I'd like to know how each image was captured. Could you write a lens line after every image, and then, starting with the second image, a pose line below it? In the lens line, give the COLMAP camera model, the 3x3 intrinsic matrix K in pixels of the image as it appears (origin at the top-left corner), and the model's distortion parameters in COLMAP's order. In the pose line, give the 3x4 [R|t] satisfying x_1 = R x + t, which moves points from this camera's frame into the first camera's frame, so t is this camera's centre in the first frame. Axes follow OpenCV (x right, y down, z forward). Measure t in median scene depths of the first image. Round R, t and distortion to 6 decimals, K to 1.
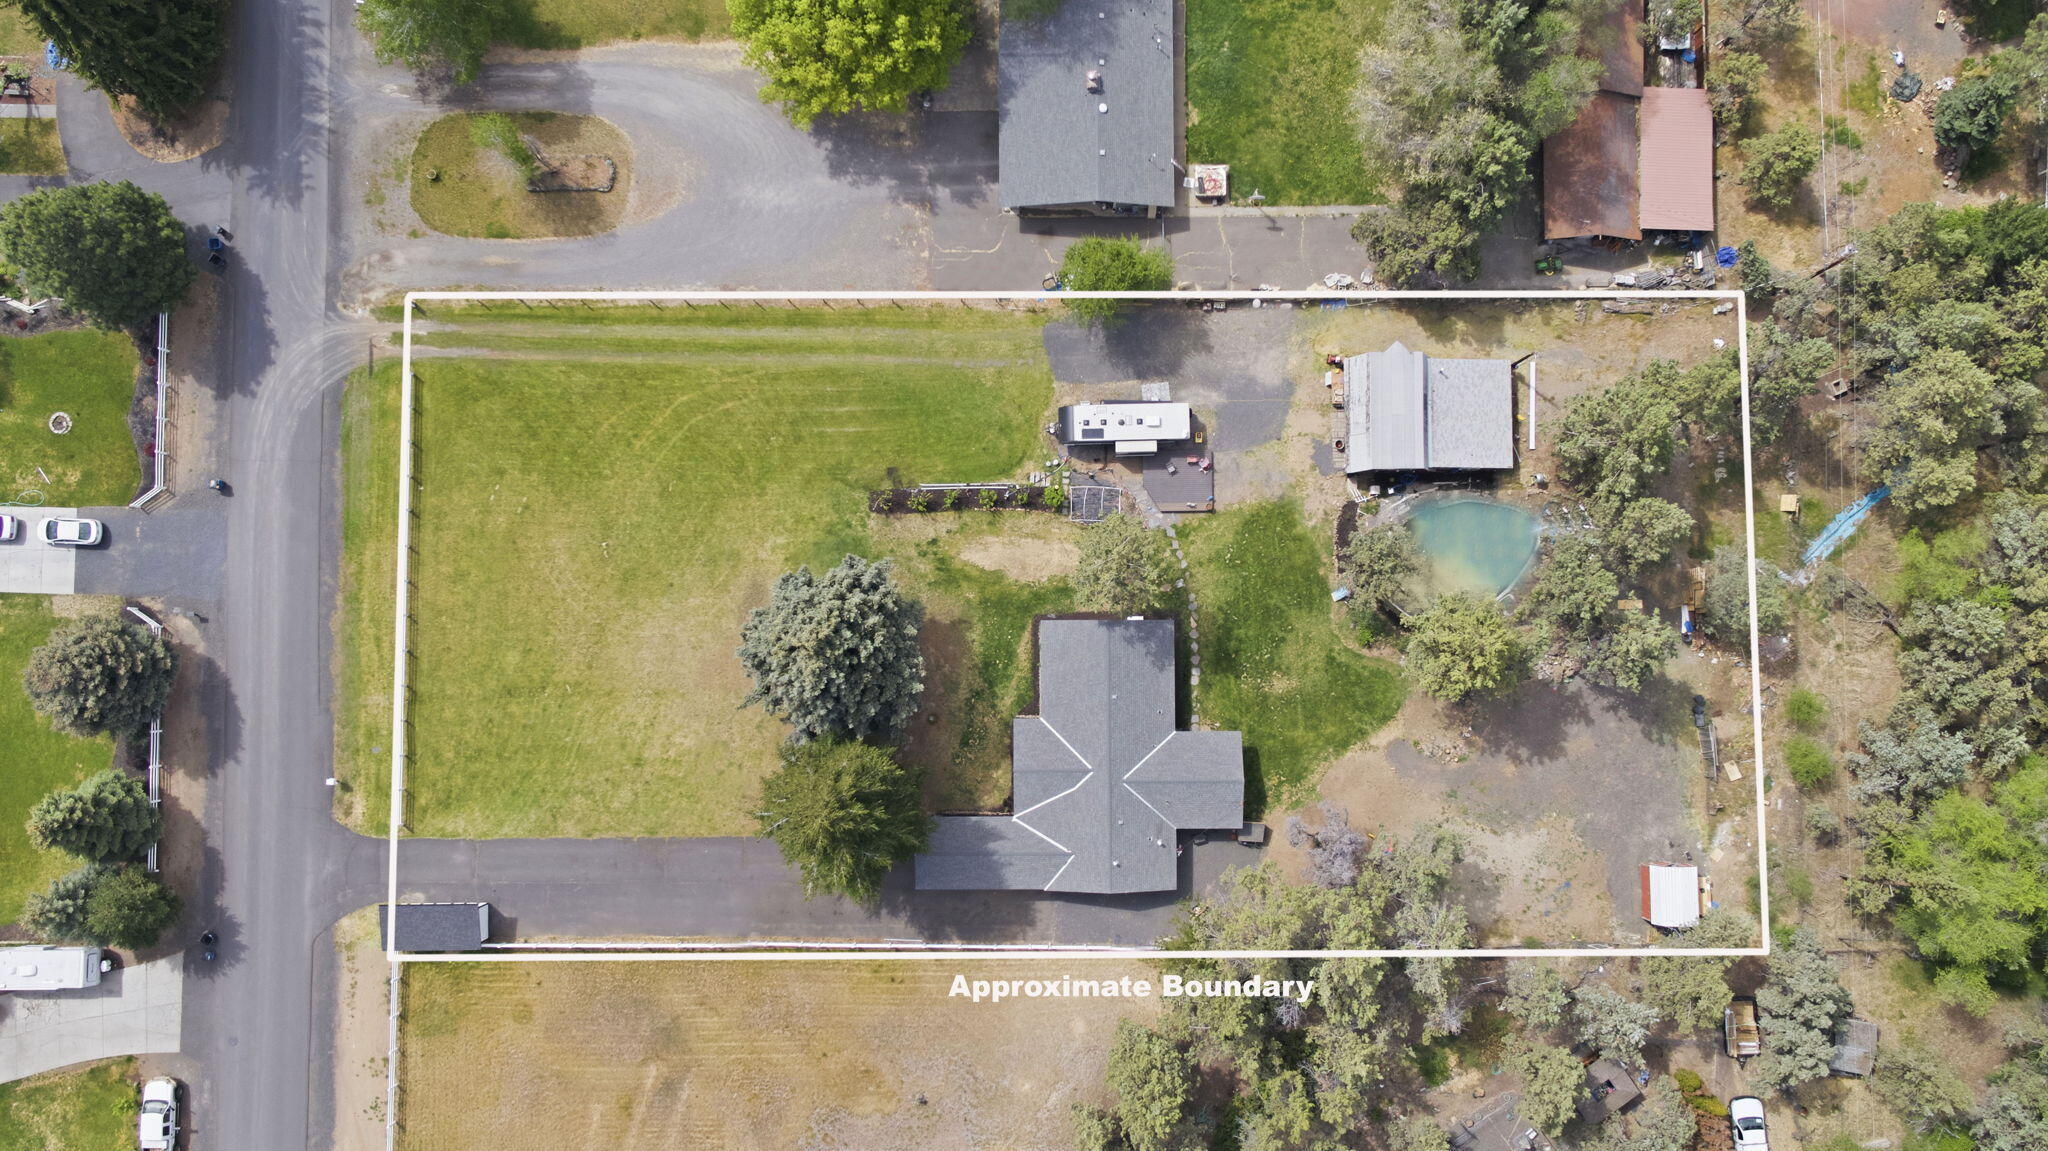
lens RADIAL K [[1763.0, 0, 1024.0], [0, 1763.0, 575.5], [0, 0, 1]] dist [0.012670, -0.007196]
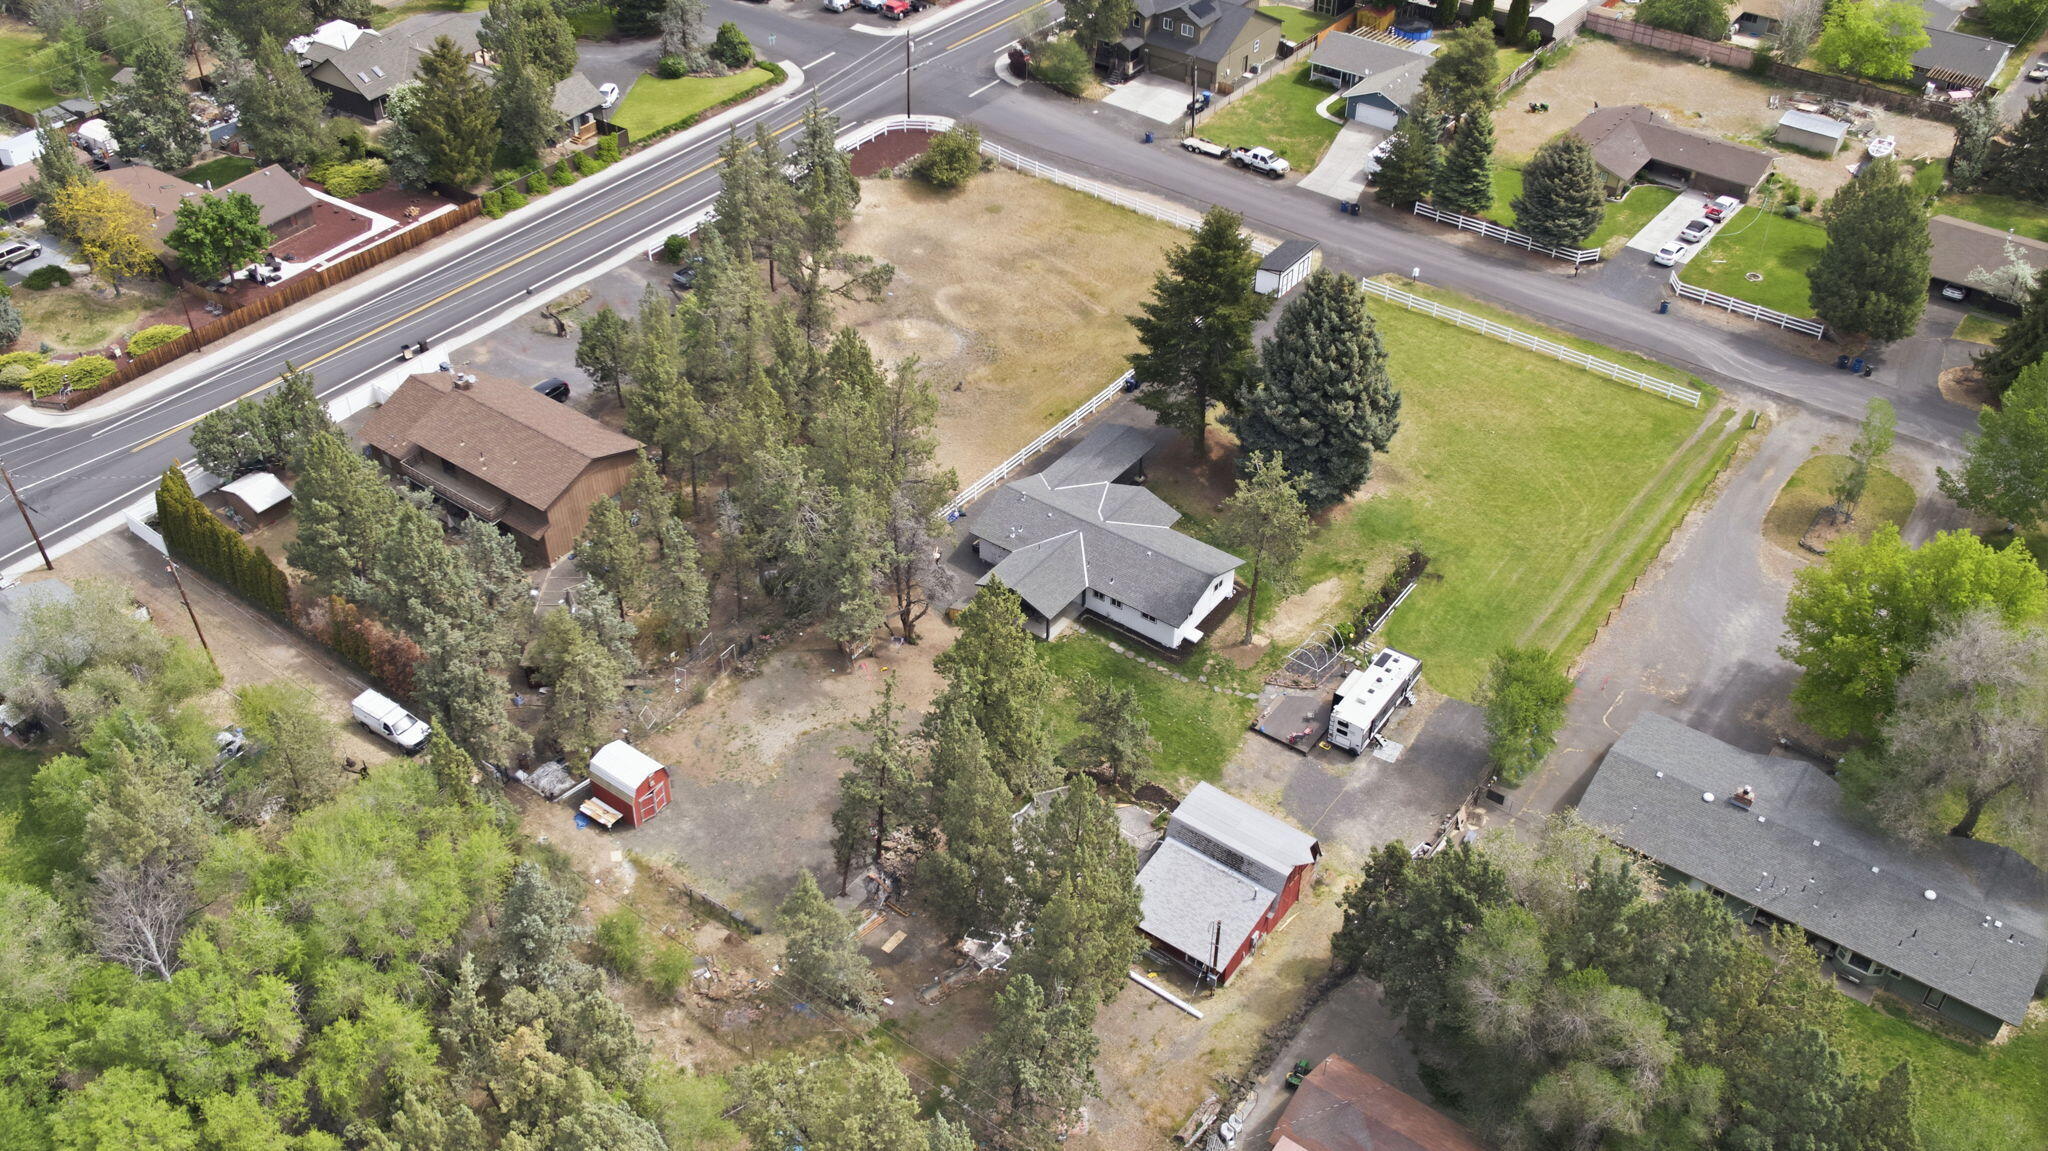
lens RADIAL K [[1763.0, 0, 1024.0], [0, 1763.0, 575.5], [0, 0, 1]] dist [0.012670, -0.007196]
pose [[-0.599219, 0.494365, -0.629714, 0.736115], [-0.799765, -0.334048, 0.498786, -0.385347], [0.036227, 0.802506, 0.595544, 0.364356]]
